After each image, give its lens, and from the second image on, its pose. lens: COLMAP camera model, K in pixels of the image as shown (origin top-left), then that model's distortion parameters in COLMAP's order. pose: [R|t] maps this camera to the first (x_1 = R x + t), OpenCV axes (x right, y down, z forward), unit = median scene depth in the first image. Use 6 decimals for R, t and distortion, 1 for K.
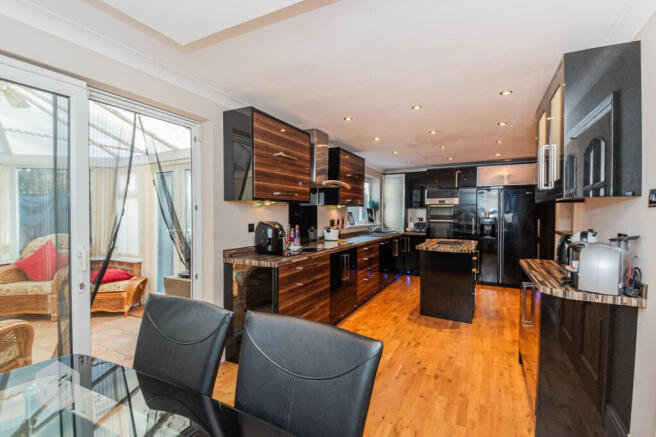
lens RADIAL K [[301.5, 0, 324.4], [0, 301.5, 217.4], [0, 0, 1]] dist [0.000544, -0.006475]
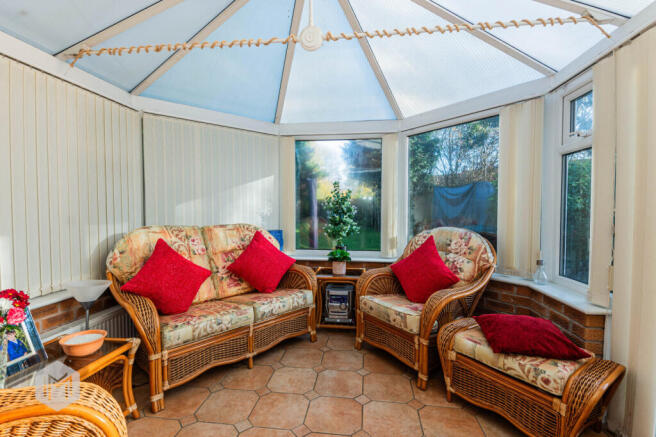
lens RADIAL K [[301.5, 0, 325.0], [0, 301.5, 218.4], [0, 0, 1]] dist [0.000544, -0.006475]
pose [[0.356769, 0.031106, -0.933675, -0.413339], [-0.013047, 0.999514, 0.028315, 0.023390], [0.934101, 0.002079, 0.357002, 0.574386]]
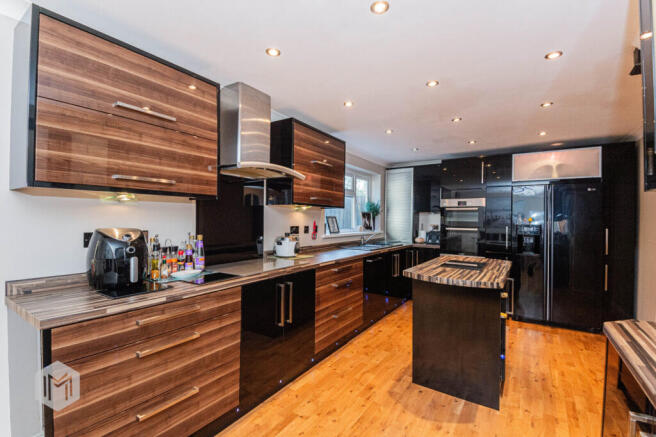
lens RADIAL K [[301.5, 0, 327.2], [0, 301.5, 218.0], [0, 0, 1]] dist [0.000544, -0.006475]
pose [[0.995866, 0.007994, -0.090483, 0.180623], [-0.009627, 0.999798, -0.017618, -0.000422], [0.090324, 0.018416, 0.995742, 0.333638]]
